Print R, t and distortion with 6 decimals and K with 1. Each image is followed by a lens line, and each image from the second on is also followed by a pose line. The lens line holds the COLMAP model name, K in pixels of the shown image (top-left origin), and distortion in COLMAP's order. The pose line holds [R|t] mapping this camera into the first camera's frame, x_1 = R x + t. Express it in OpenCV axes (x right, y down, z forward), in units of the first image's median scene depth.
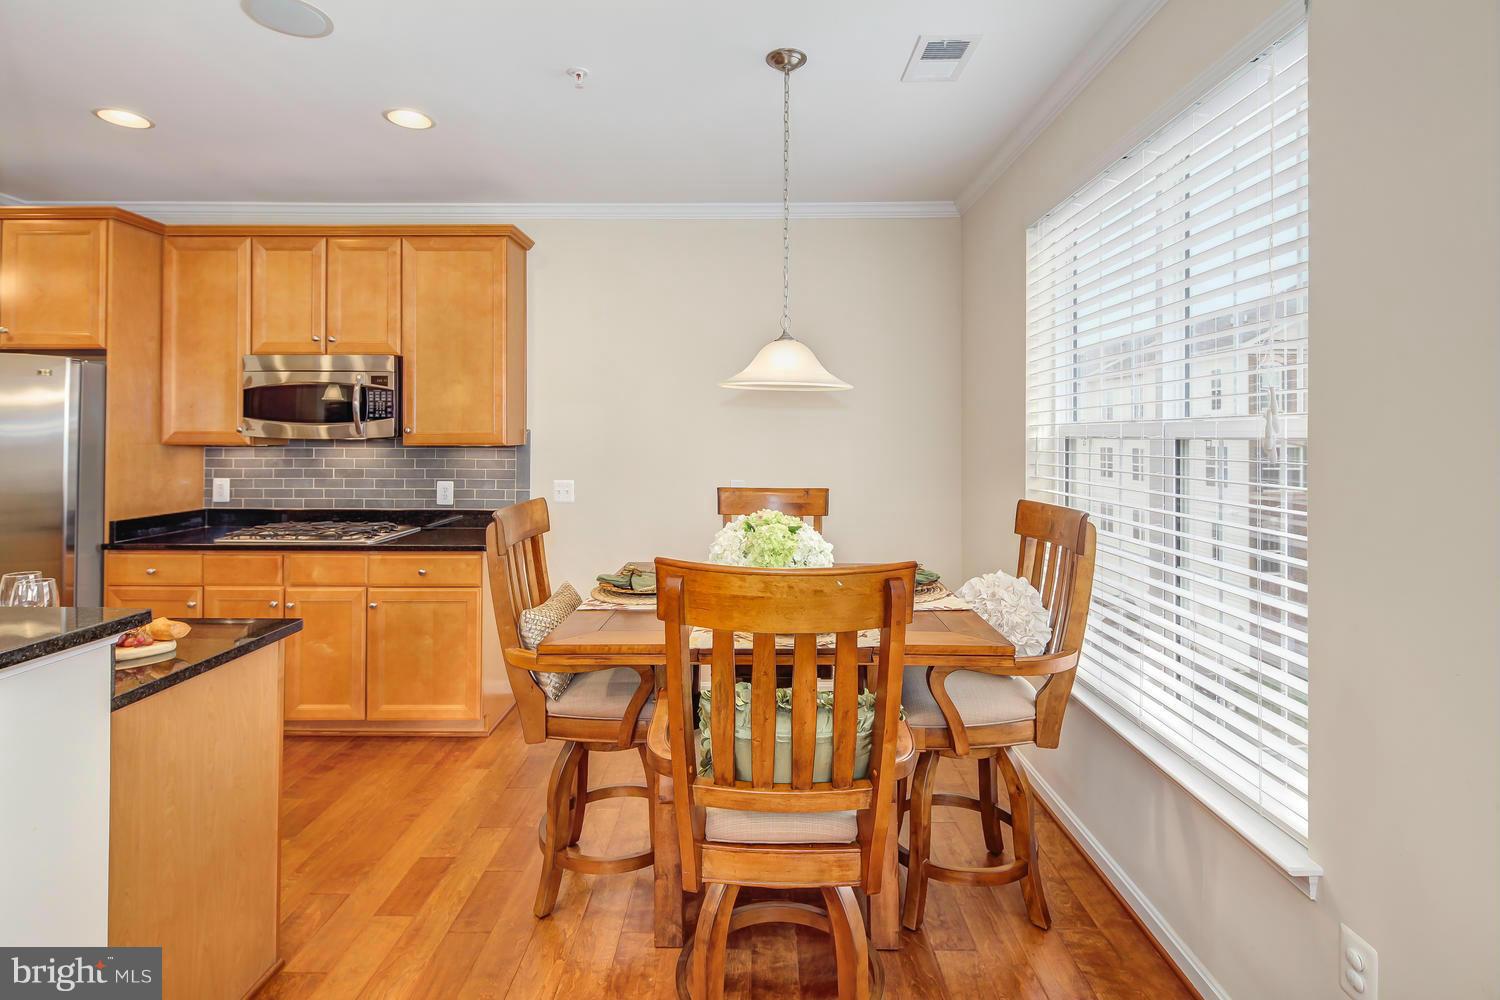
lens RADIAL K [[731.1, 0, 750.7], [0, 731.1, 426.9], [0, 0, 1]] dist [0.001264, -0.000782]
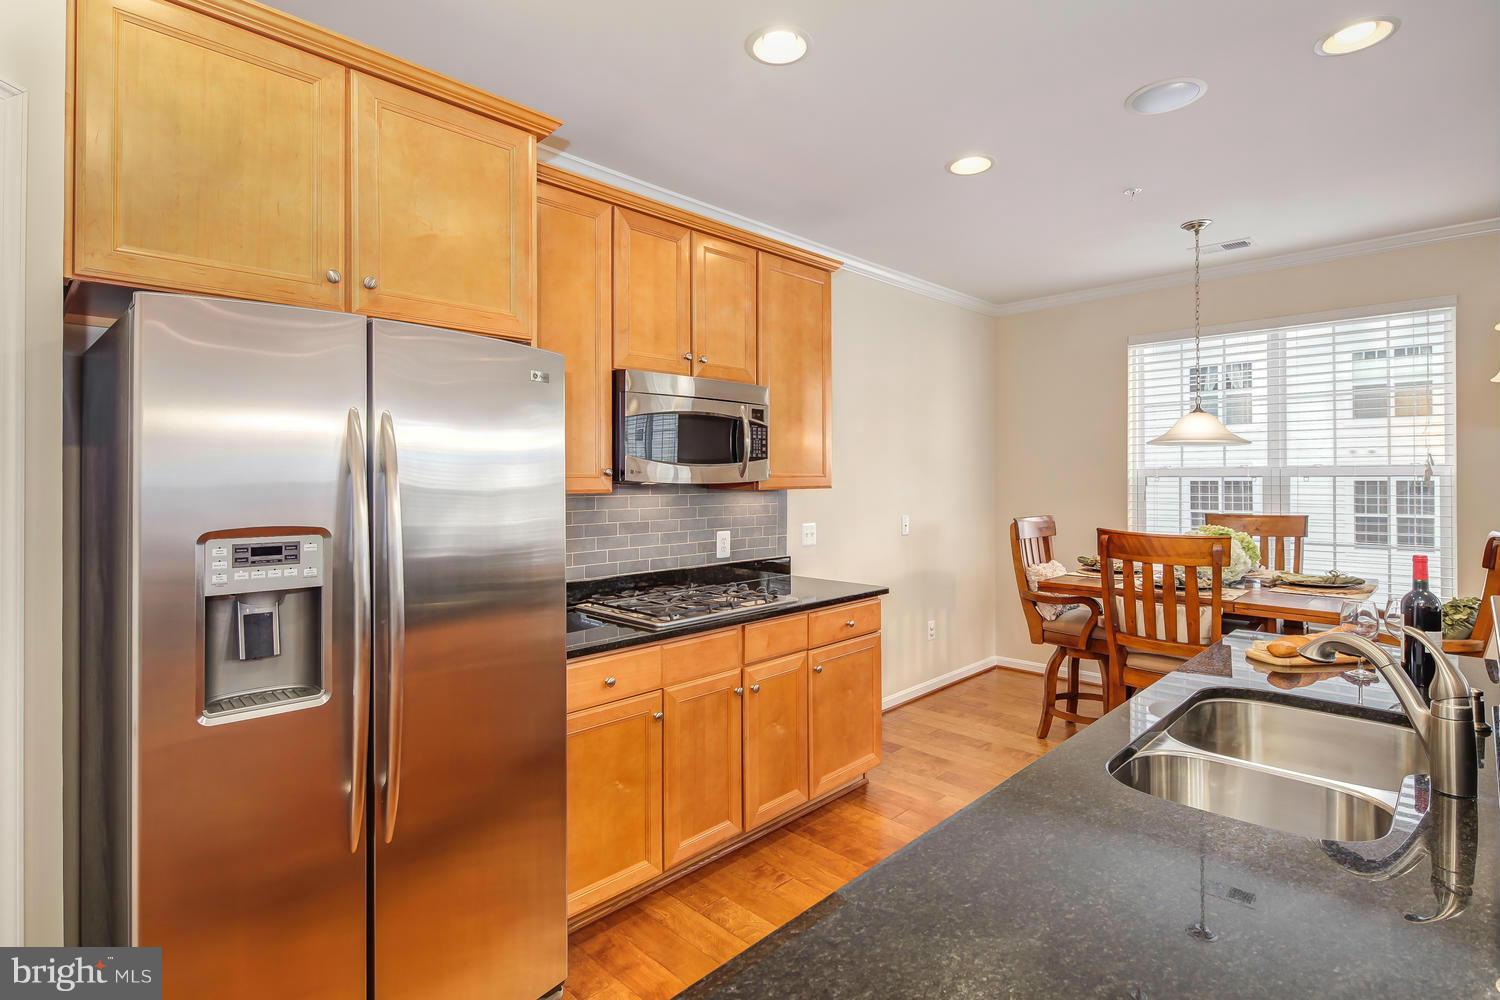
lens RADIAL K [[731.5, 0, 751.0], [0, 731.5, 473.6], [0, 0, 1]] dist [0.000297, 0.000052]
pose [[0.701990, -0.001704, 0.712185, -1.119902], [-0.003093, 0.999980, 0.005441, 0.001237], [-0.712180, -0.006023, 0.701971, 0.402291]]
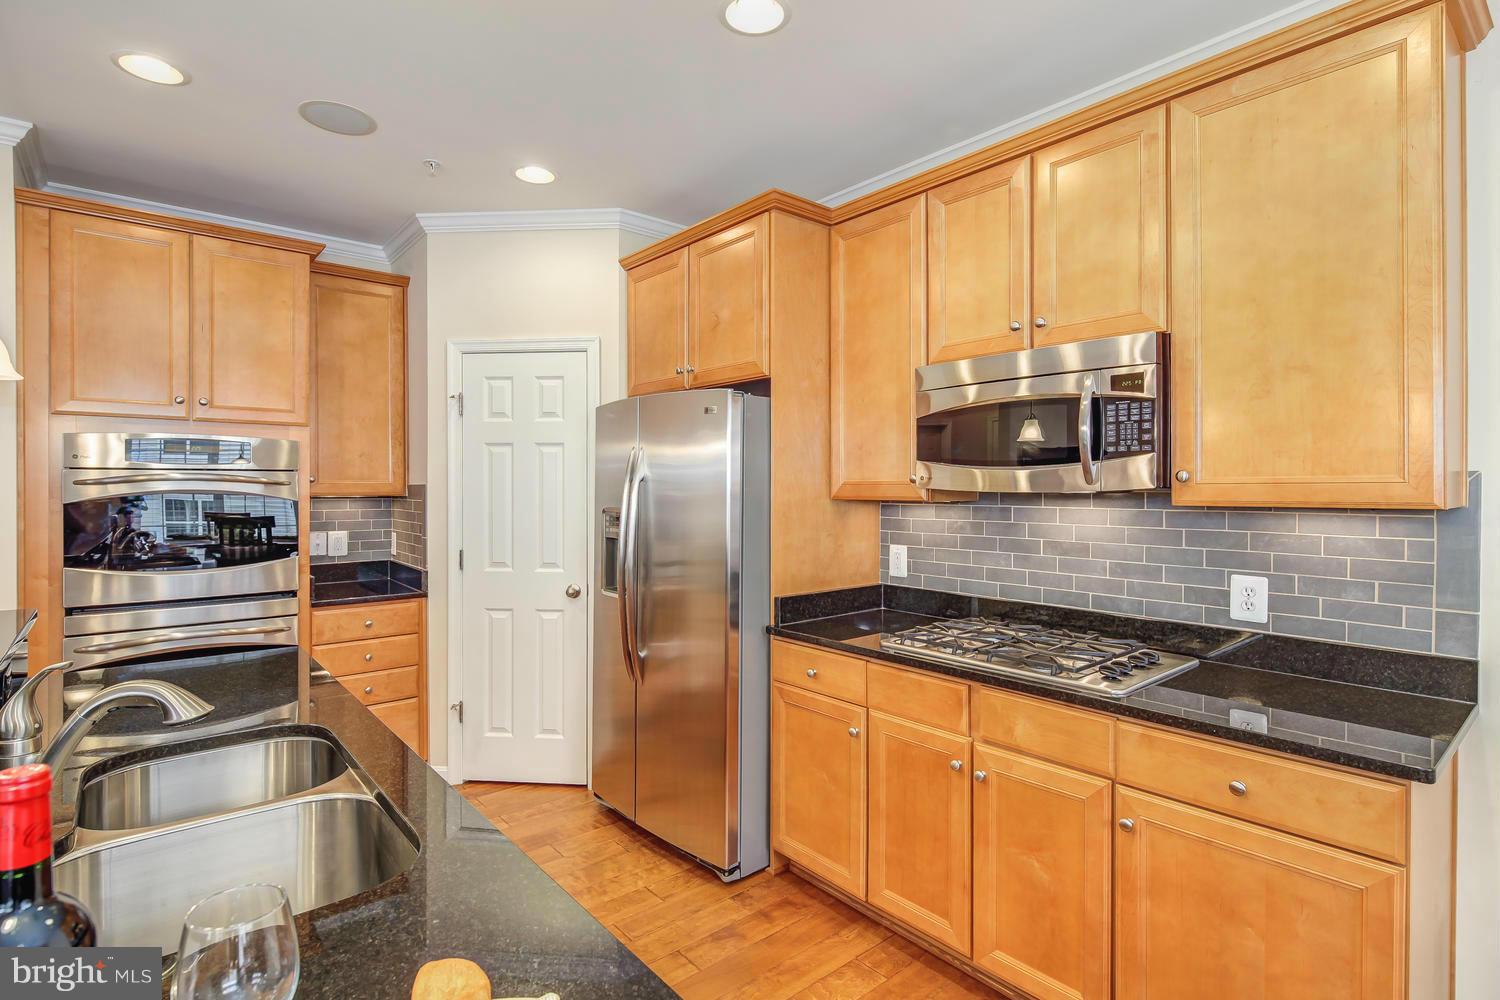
lens RADIAL K [[739.1, 0, 746.5], [0, 739.1, 490.9], [0, 0, 1]] dist [-0.000669, -0.000175]
pose [[0.643263, 0.000964, -0.765645, -0.274064], [0.010234, 0.999899, 0.009858, 0.007040], [0.765577, -0.014177, 0.643188, 0.441667]]
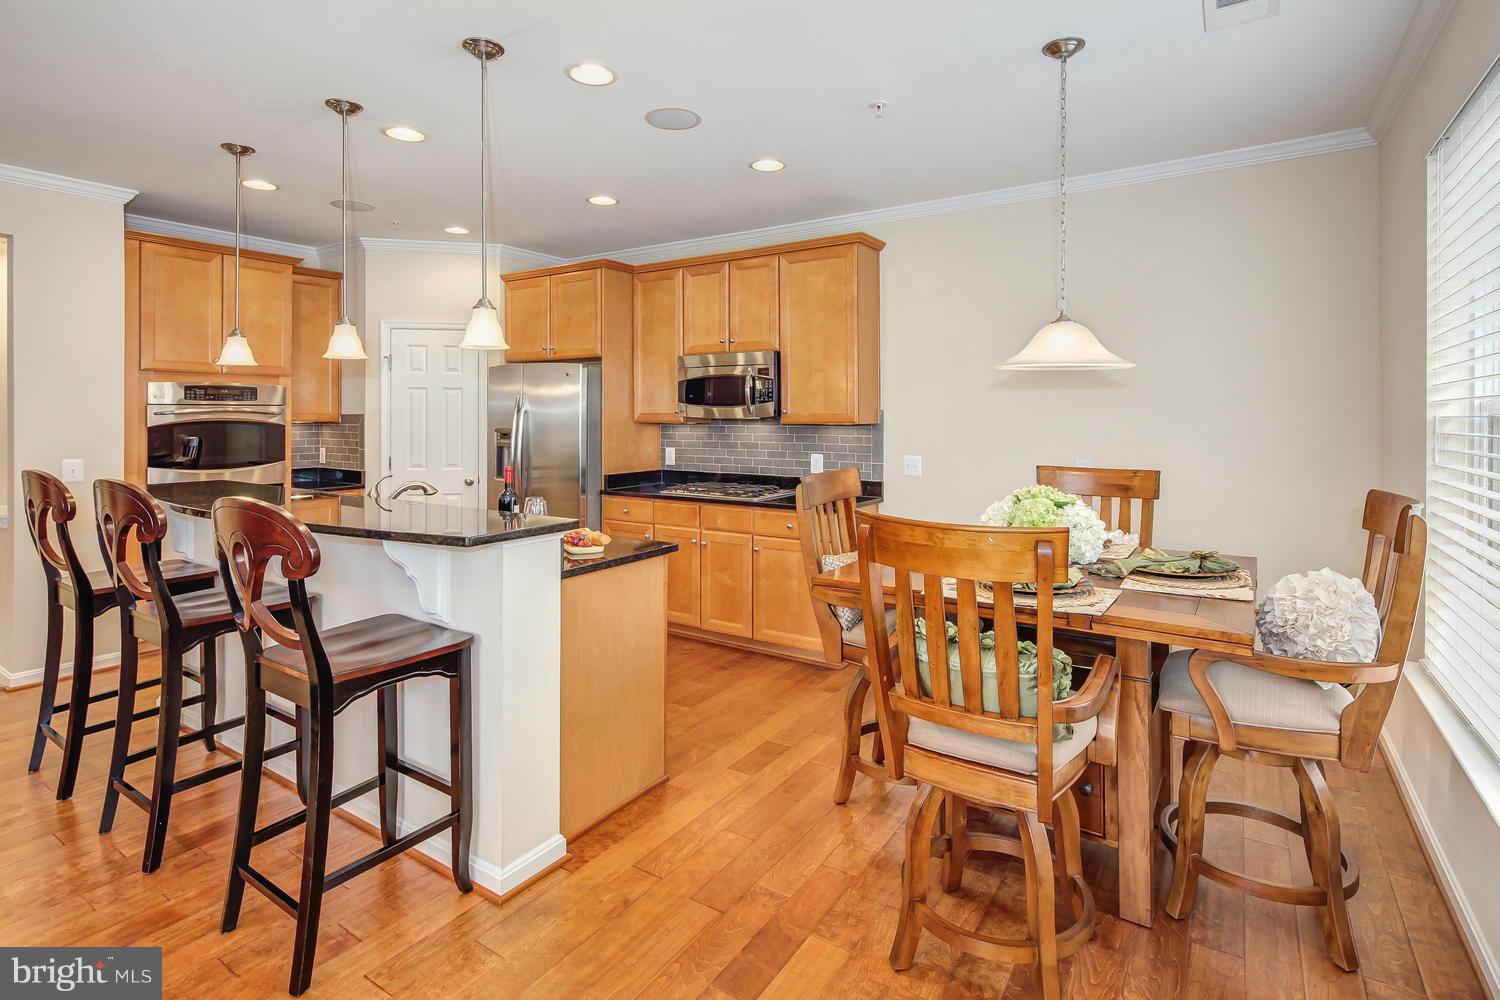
lens RADIAL K [[743.9, 0, 756.8], [0, 743.9, 412.9], [0, 0, 1]] dist [-0.000249, -0.000539]
pose [[0.842097, -0.004589, -0.539306, 0.168306], [0.009024, 0.999944, 0.005582, 0.000076], [0.539250, -0.009567, 0.842091, -0.077943]]
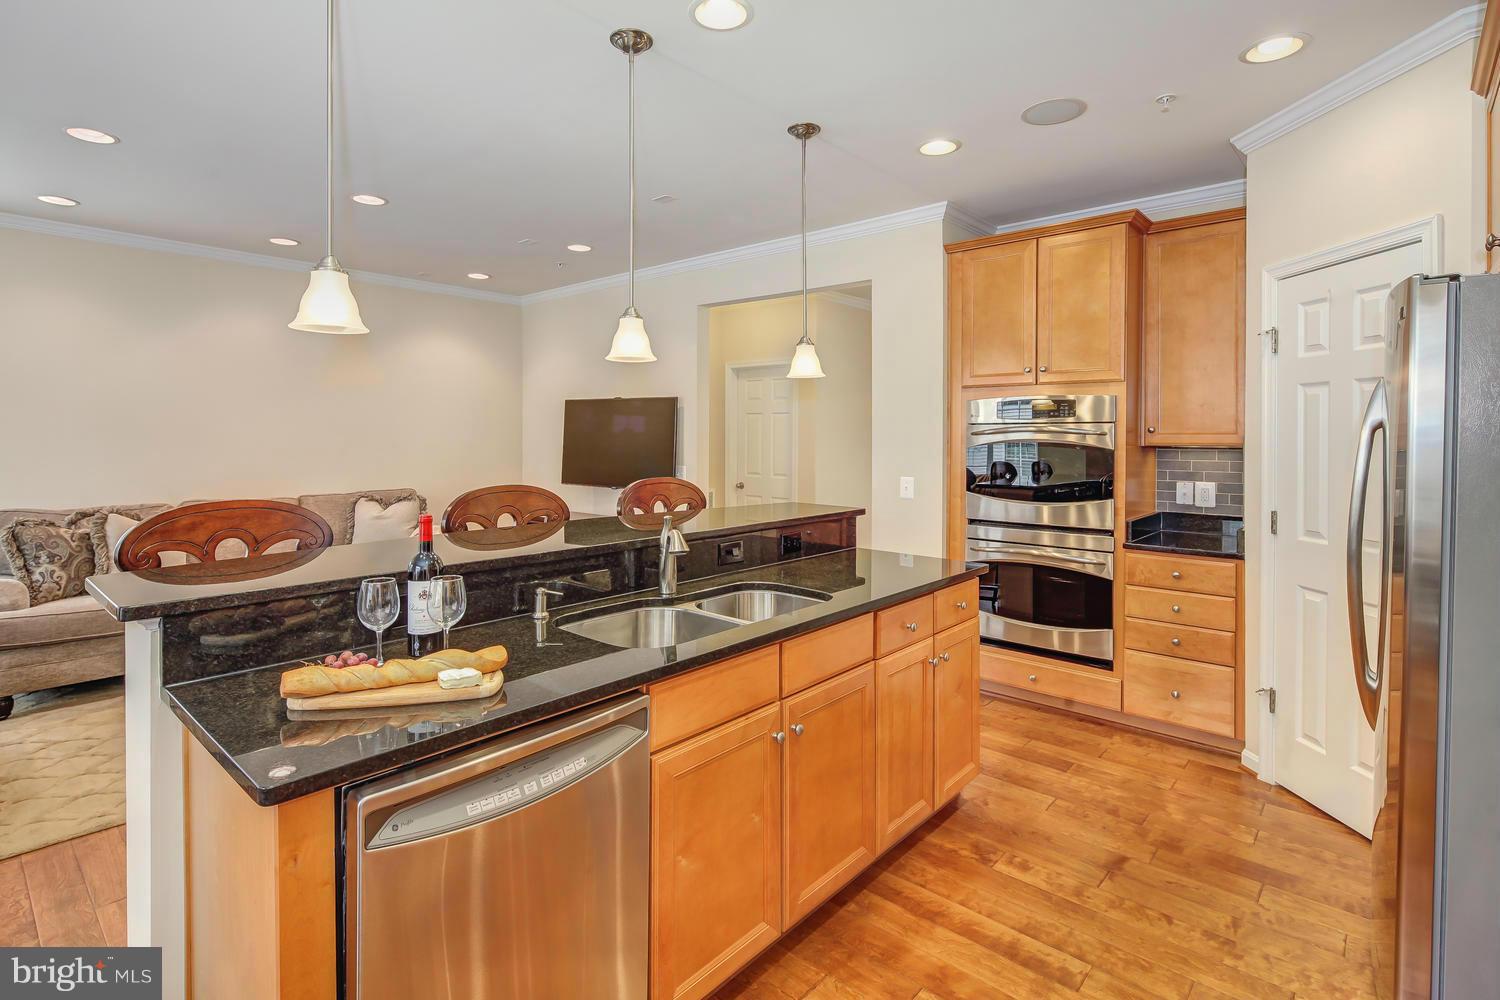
lens RADIAL K [[730.3, 0, 746.6], [0, 730.3, 442.3], [0, 0, 1]] dist [0.001456, -0.000045]
pose [[-0.664396, 0.002008, -0.747378, -0.252230], [0.004853, 0.999987, -0.001627, 0.011564], [0.747365, -0.004708, -0.664397, 0.874281]]
